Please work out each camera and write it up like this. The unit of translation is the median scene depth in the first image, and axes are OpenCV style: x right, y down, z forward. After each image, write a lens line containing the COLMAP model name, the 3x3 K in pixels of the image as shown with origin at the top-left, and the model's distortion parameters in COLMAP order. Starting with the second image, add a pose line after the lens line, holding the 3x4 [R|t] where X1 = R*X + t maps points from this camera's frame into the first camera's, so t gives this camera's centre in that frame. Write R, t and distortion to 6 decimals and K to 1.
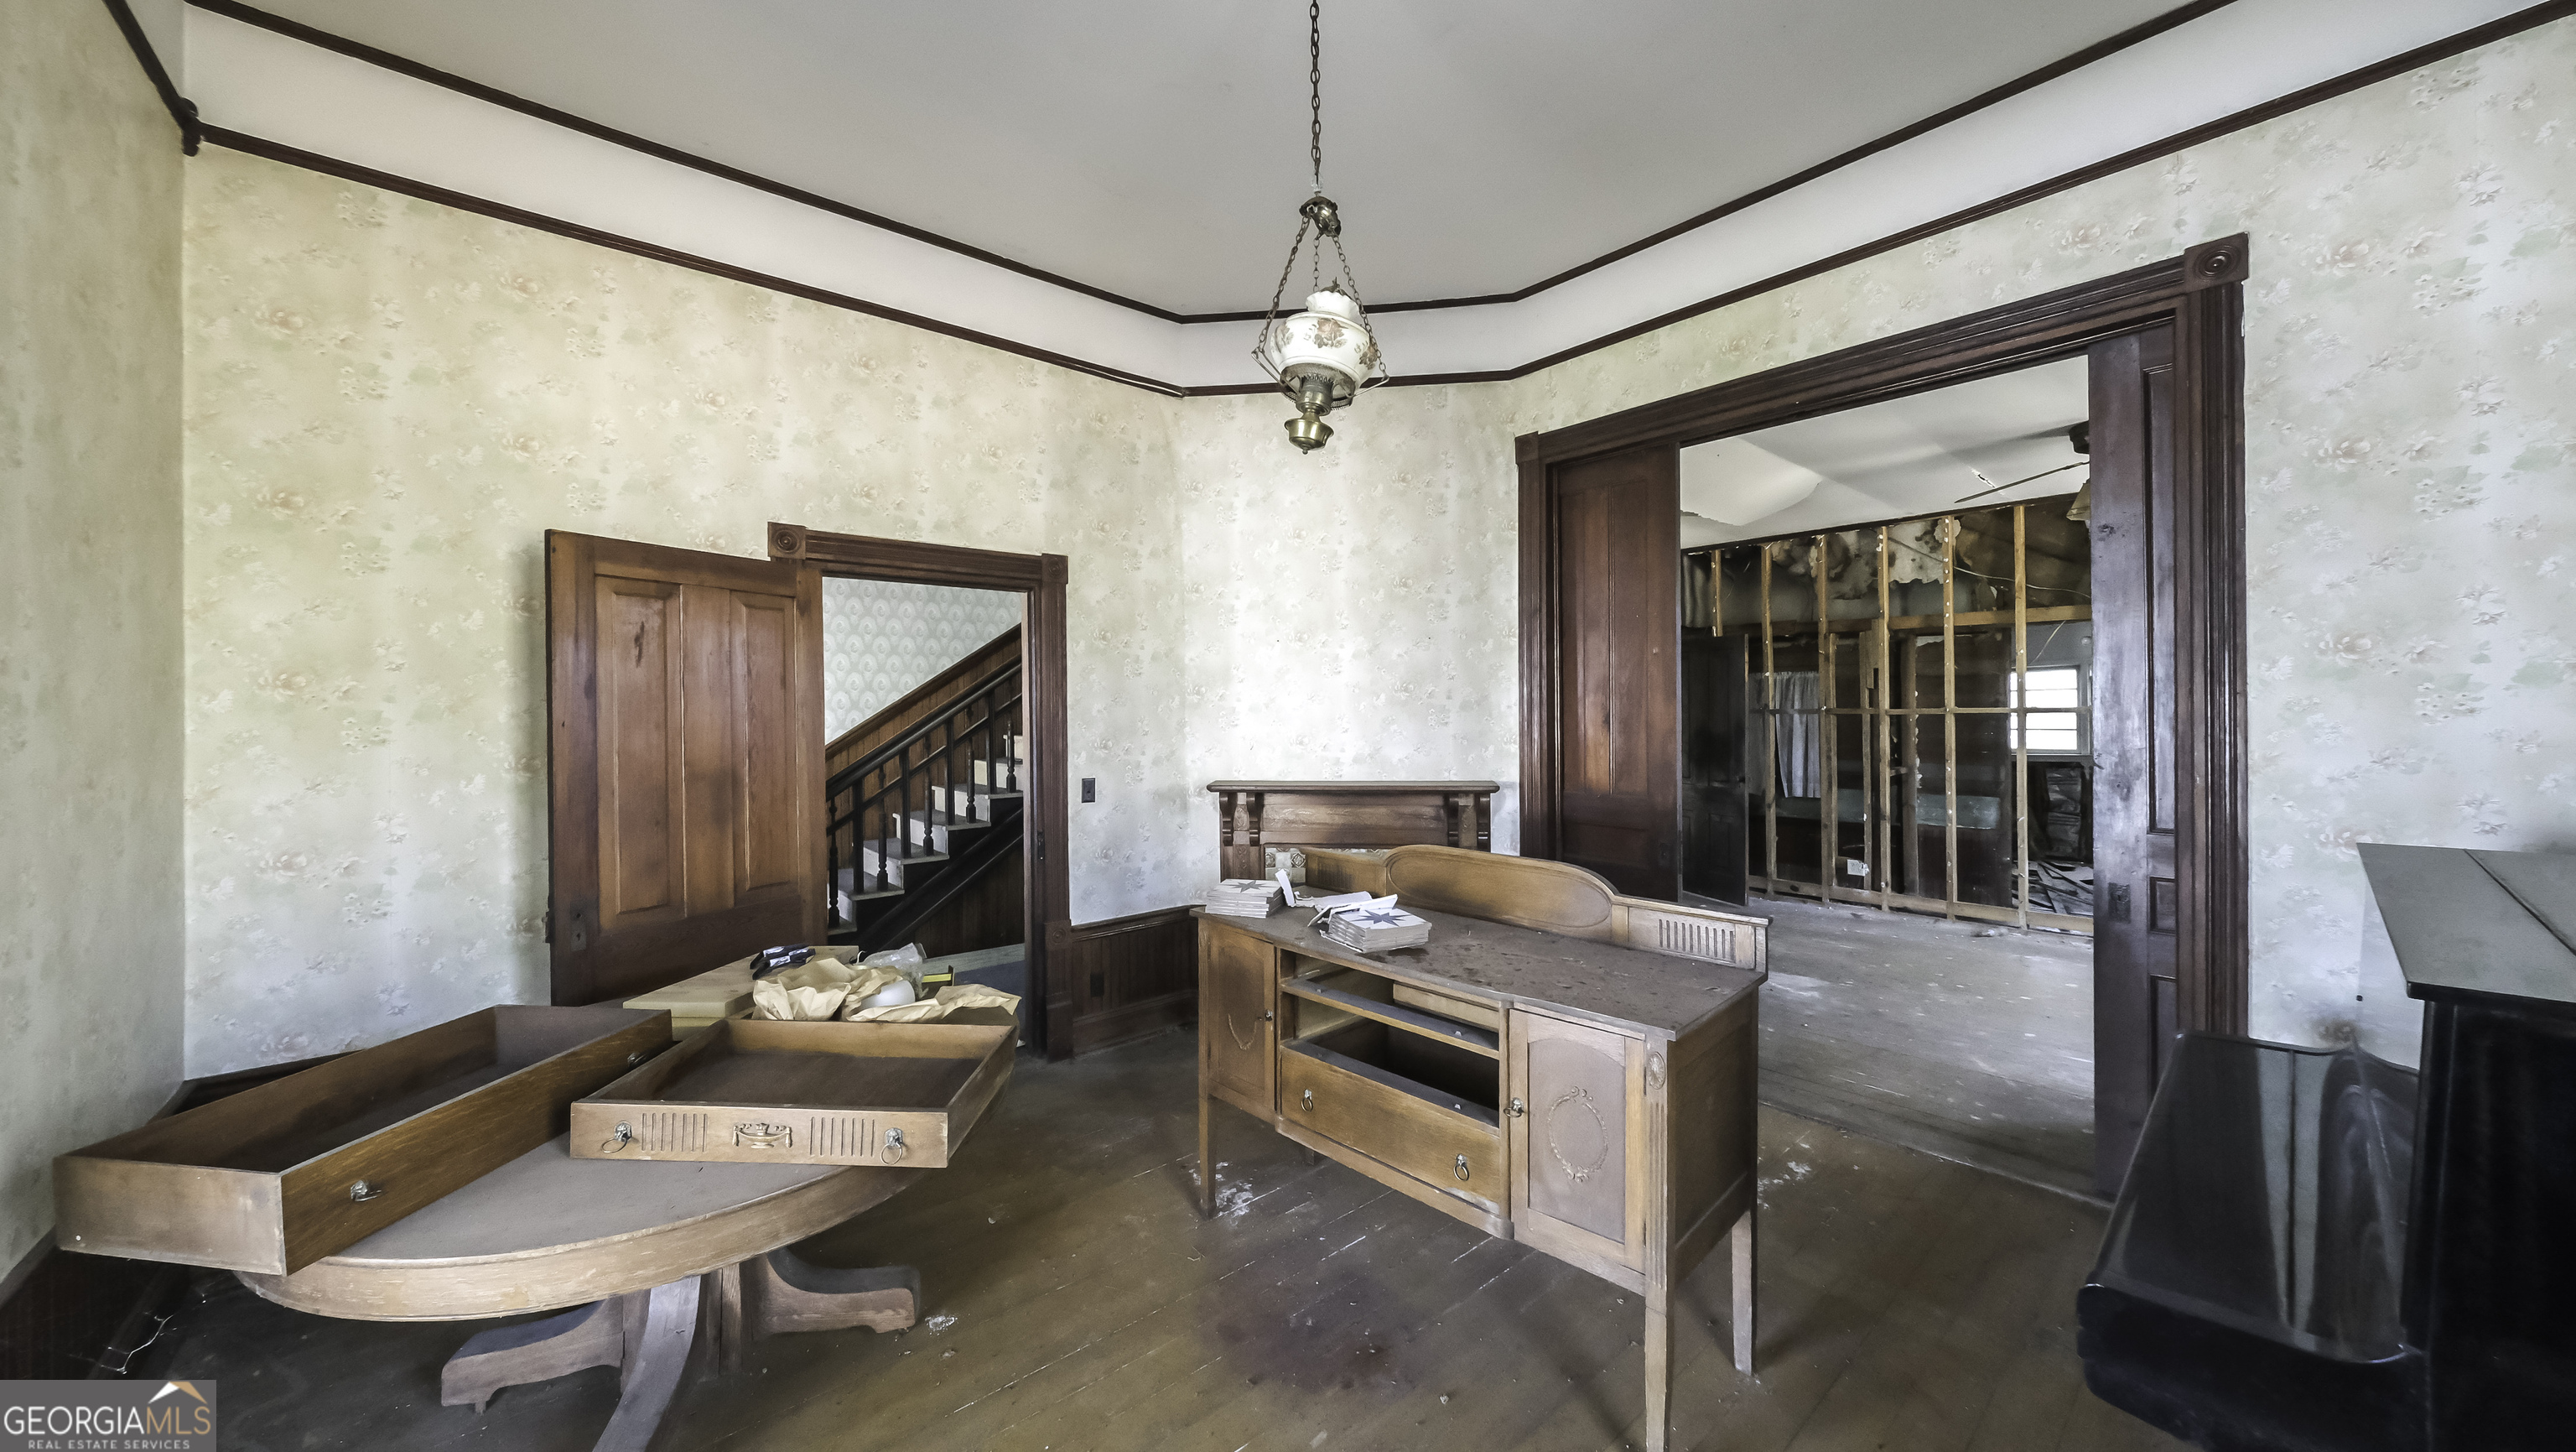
lens RADIAL K [[909.4, 0, 1287.6], [0, 909.4, 709.2], [0, 0, 1]] dist [0.000307, -0.005435]
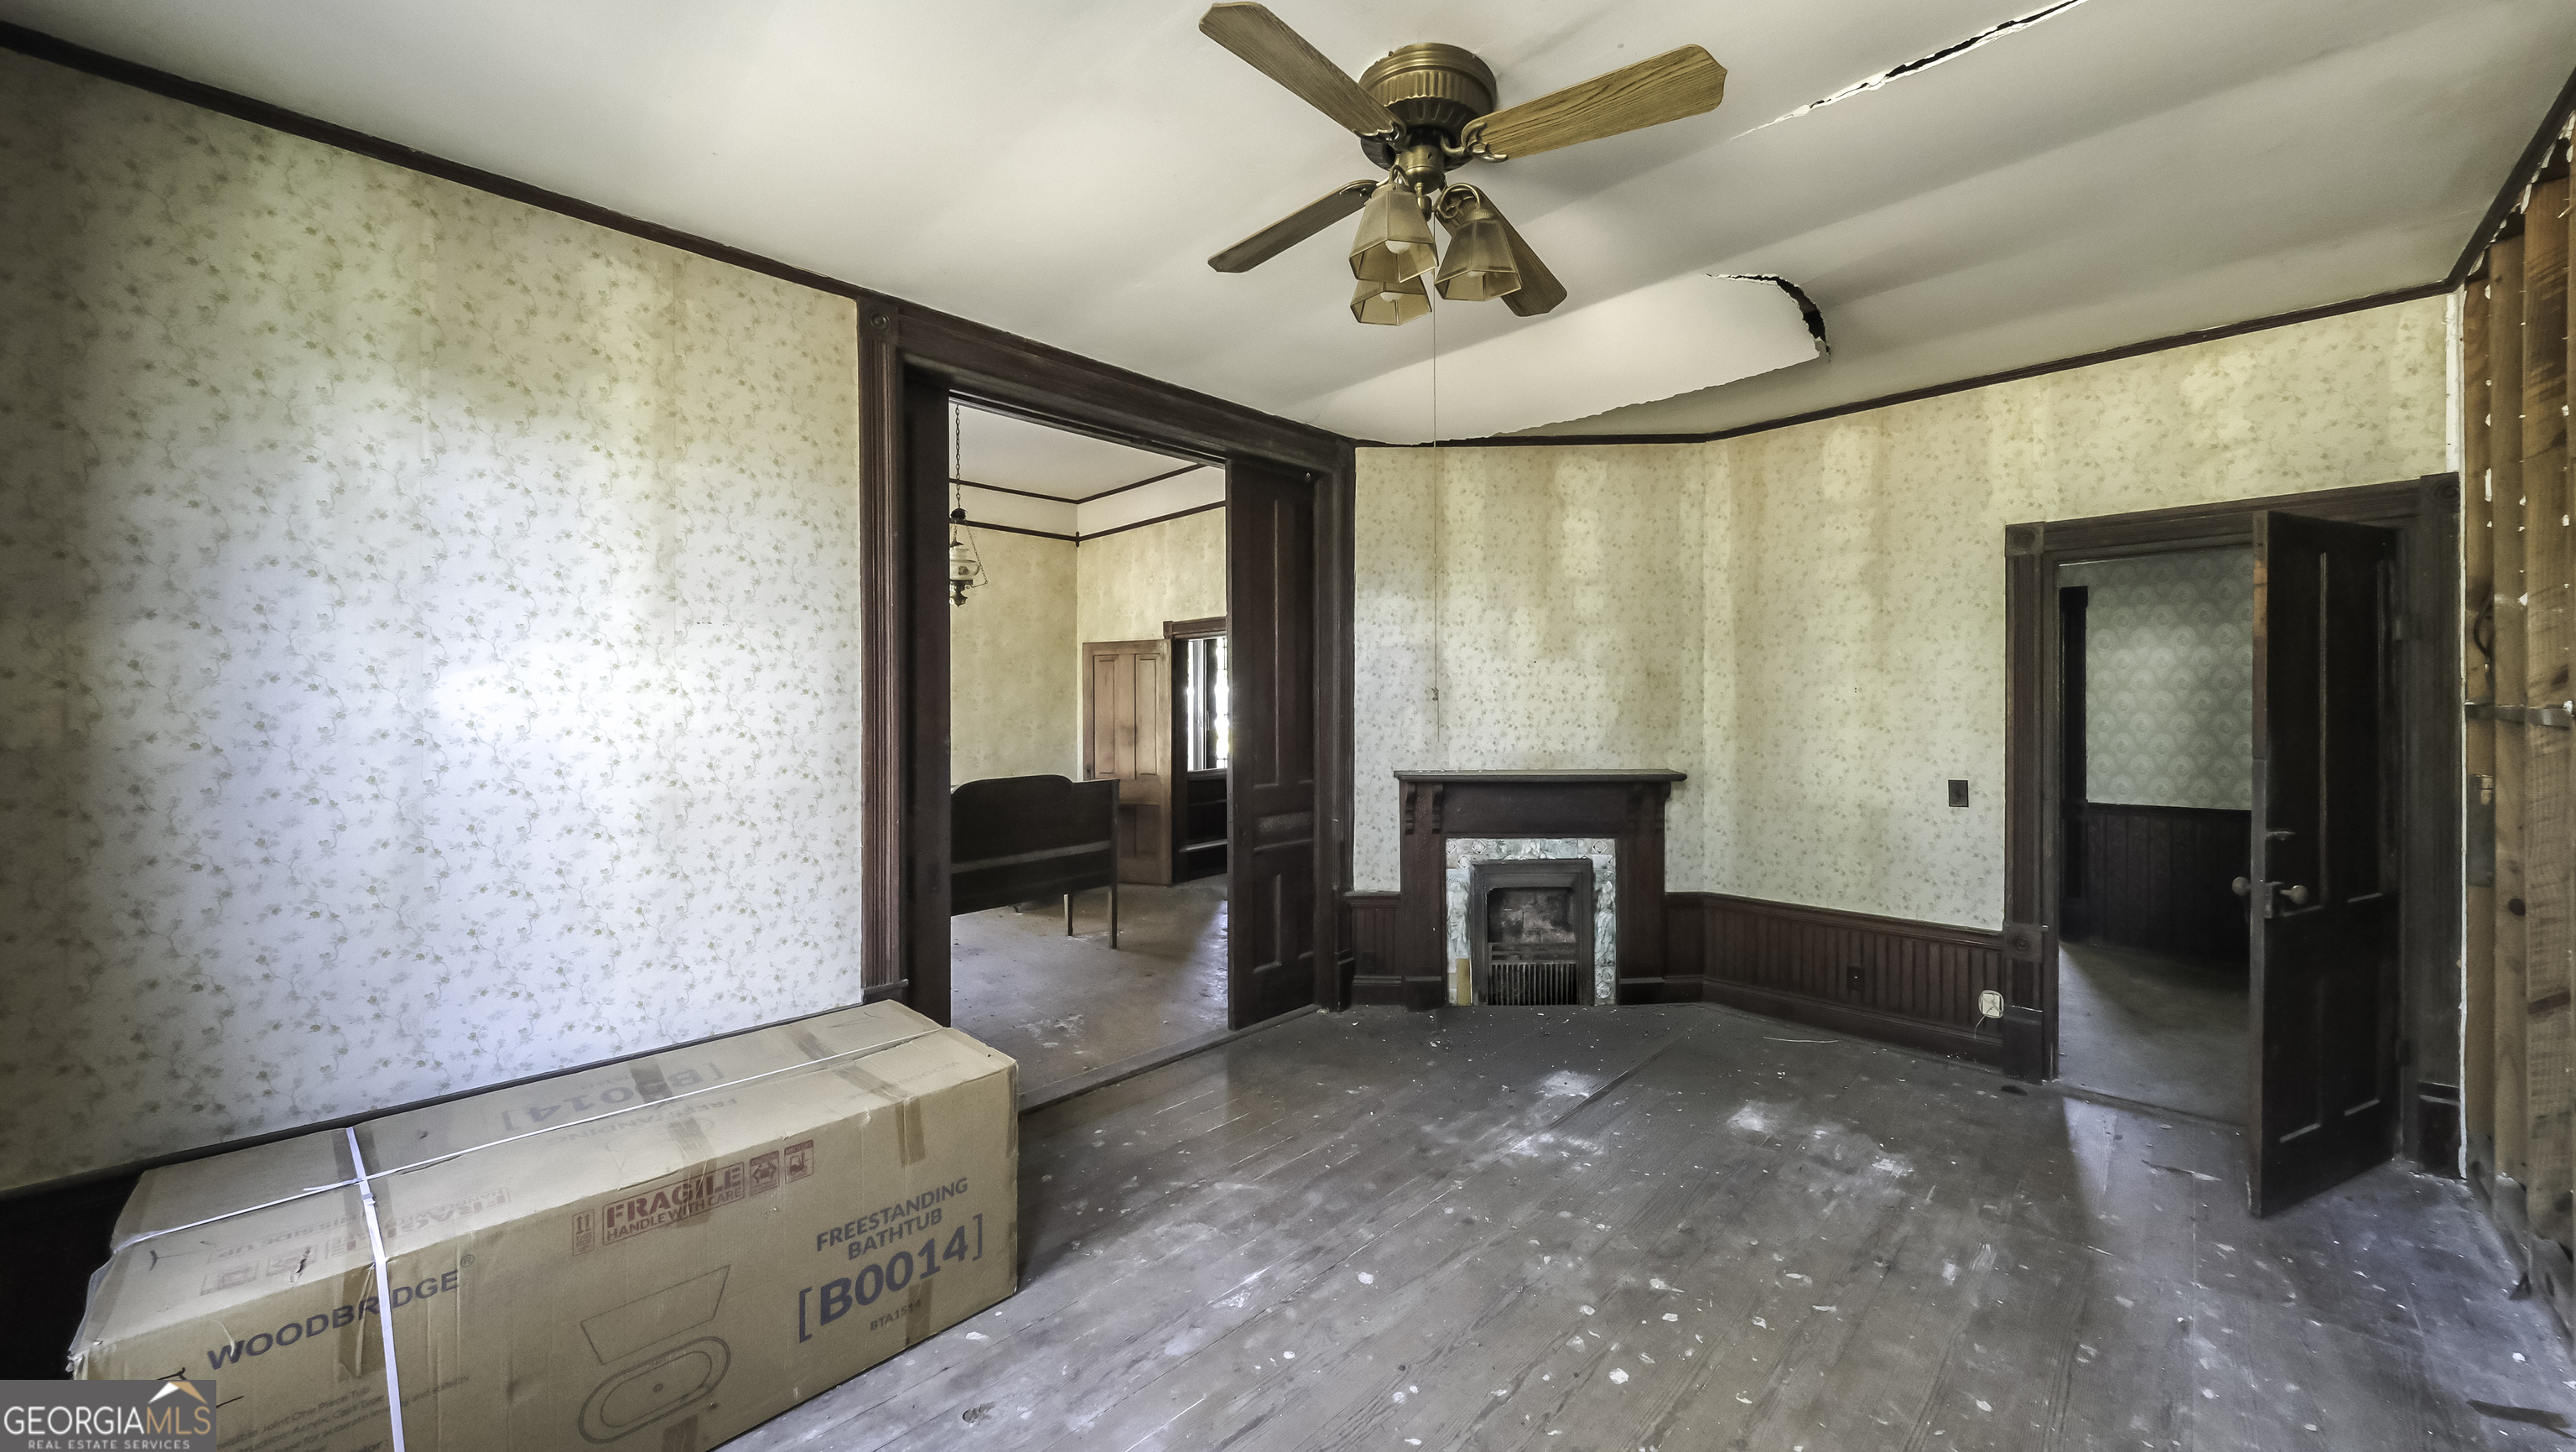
lens RADIAL K [[909.4, 0, 1287.6], [0, 909.4, 709.2], [0, 0, 1]] dist [0.000307, -0.005435]
pose [[0.065126, 0.013297, -0.997788, 1.561212], [0.012620, 0.999820, 0.014148, -0.010085], [0.997797, -0.013513, 0.064947, 1.036688]]
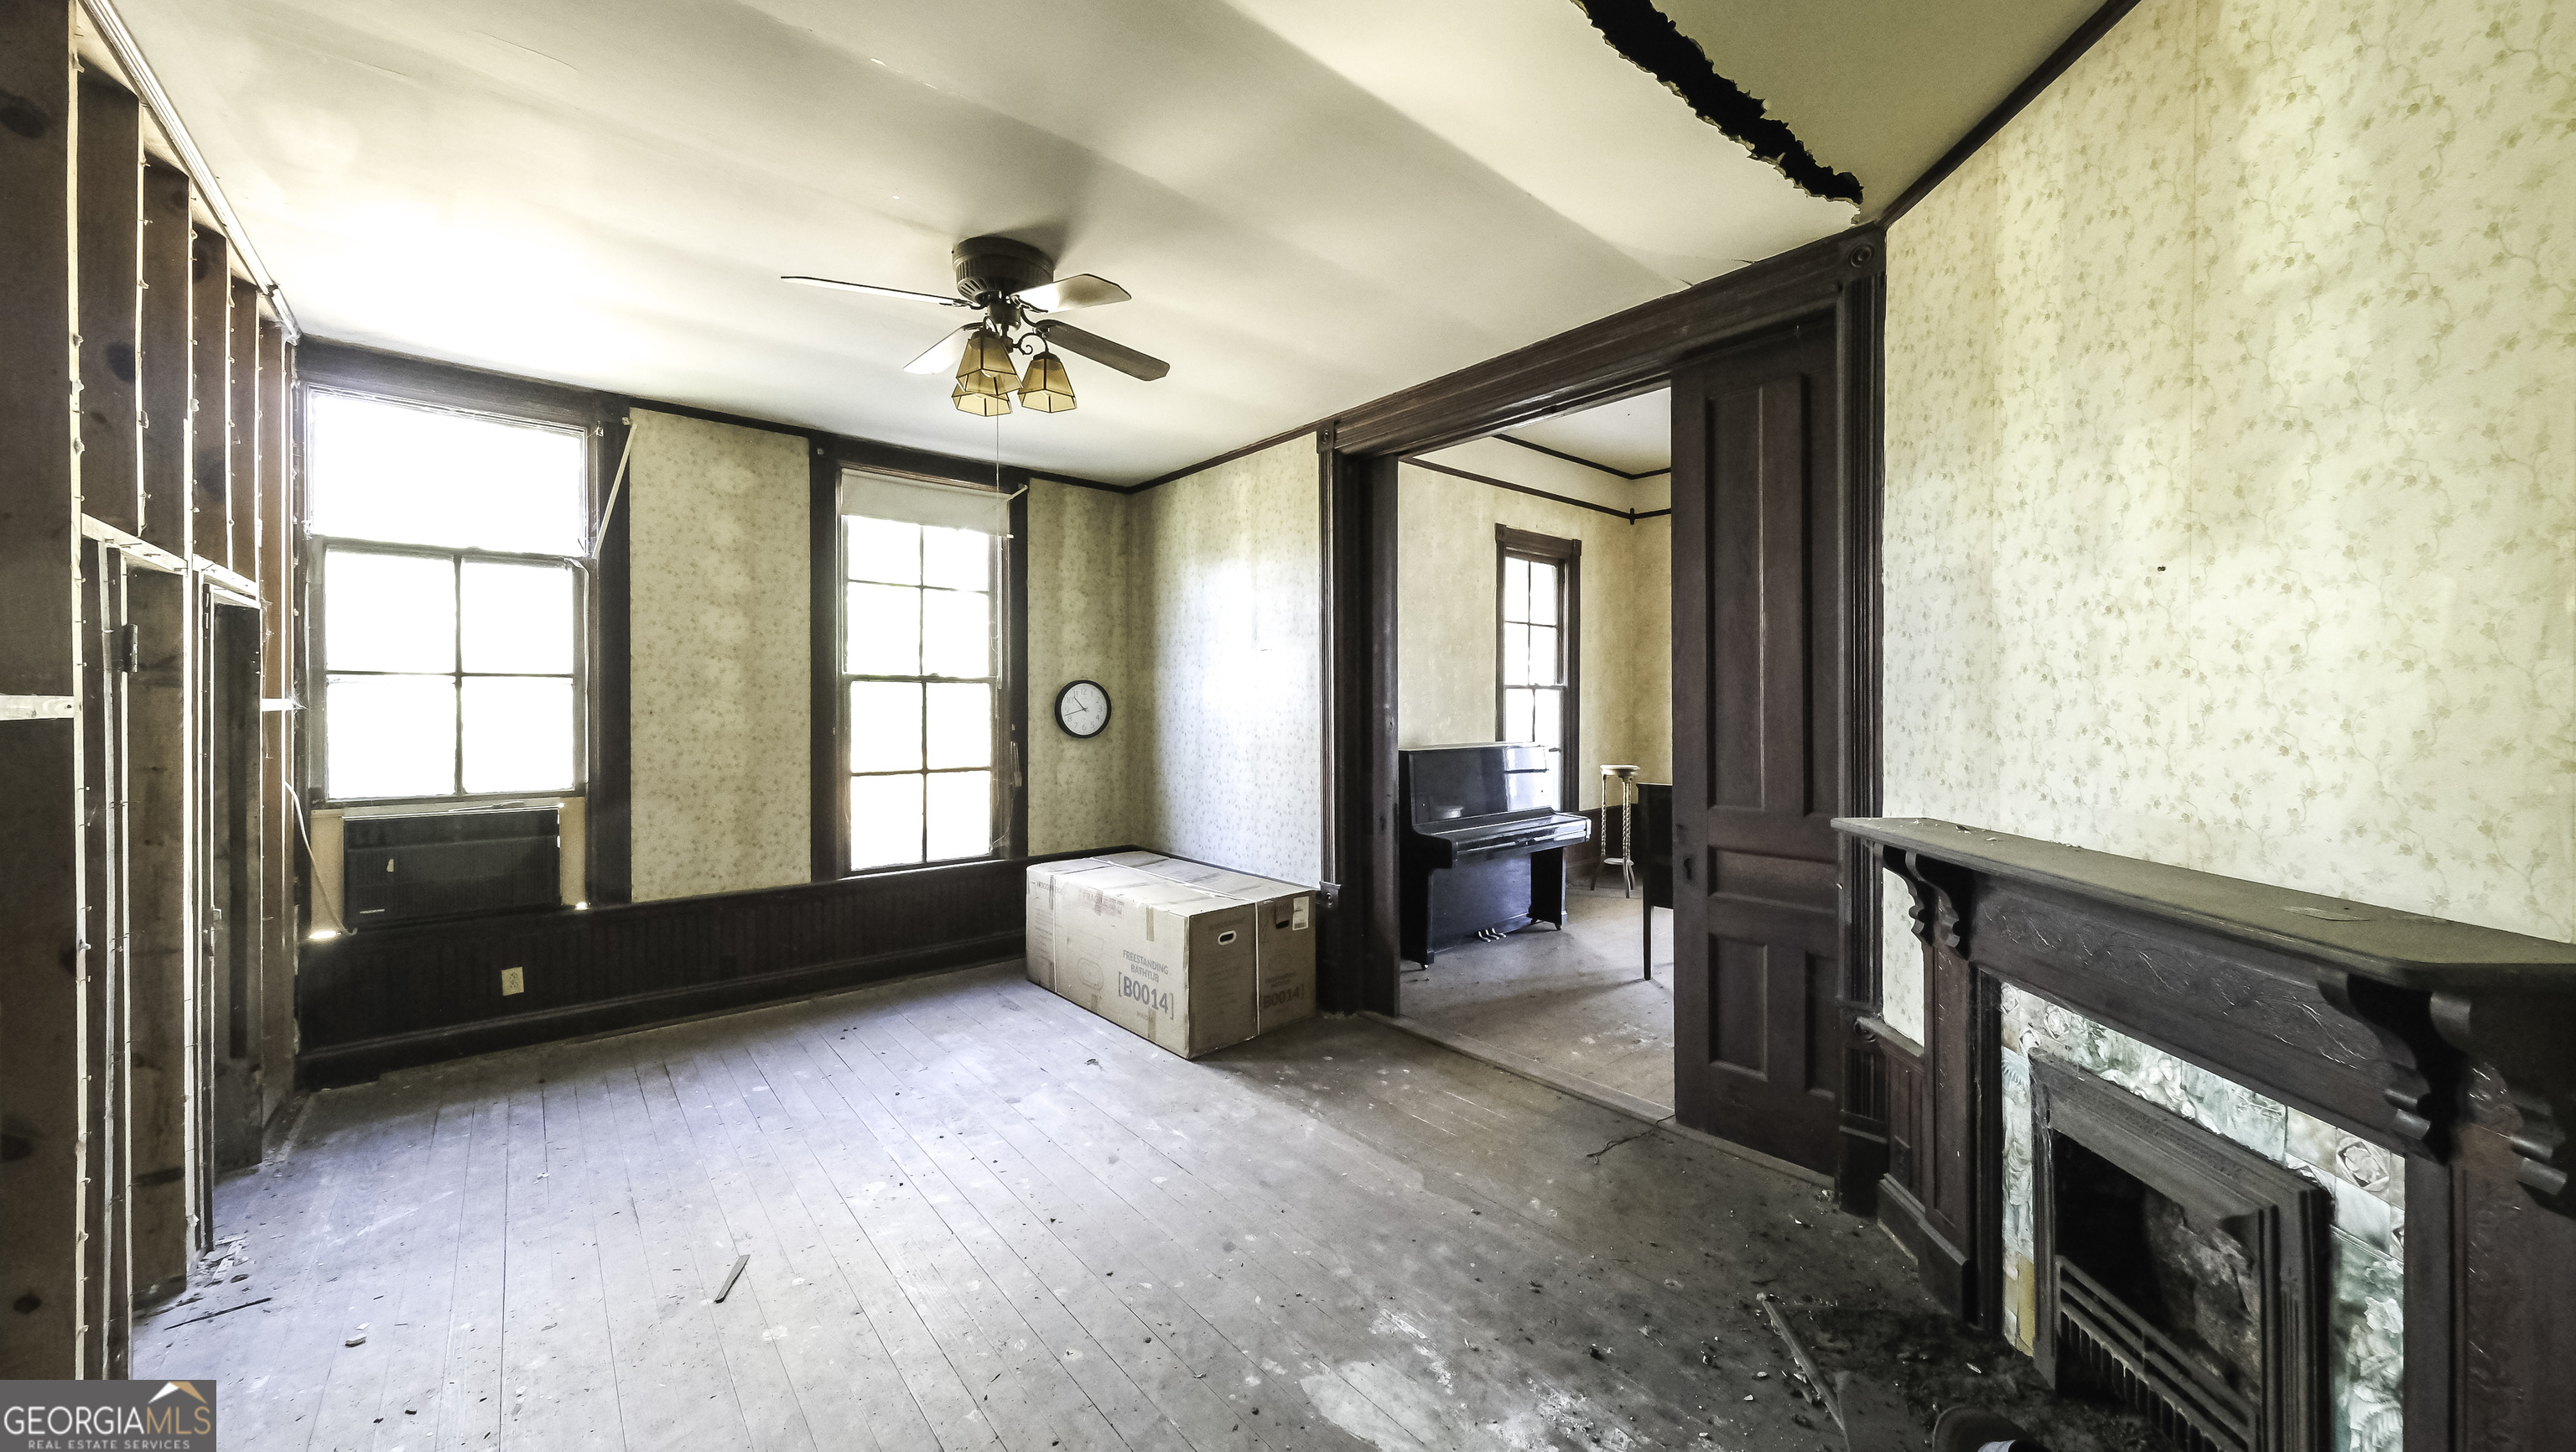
lens RADIAL K [[909.4, 0, 1287.6], [0, 909.4, 709.2], [0, 0, 1]] dist [0.000307, -0.005435]
pose [[-0.999693, 0.008229, 0.023355, 0.794895], [0.008170, 0.999963, -0.002626, 0.014063], [-0.023376, -0.002434, -0.999724, 1.888338]]
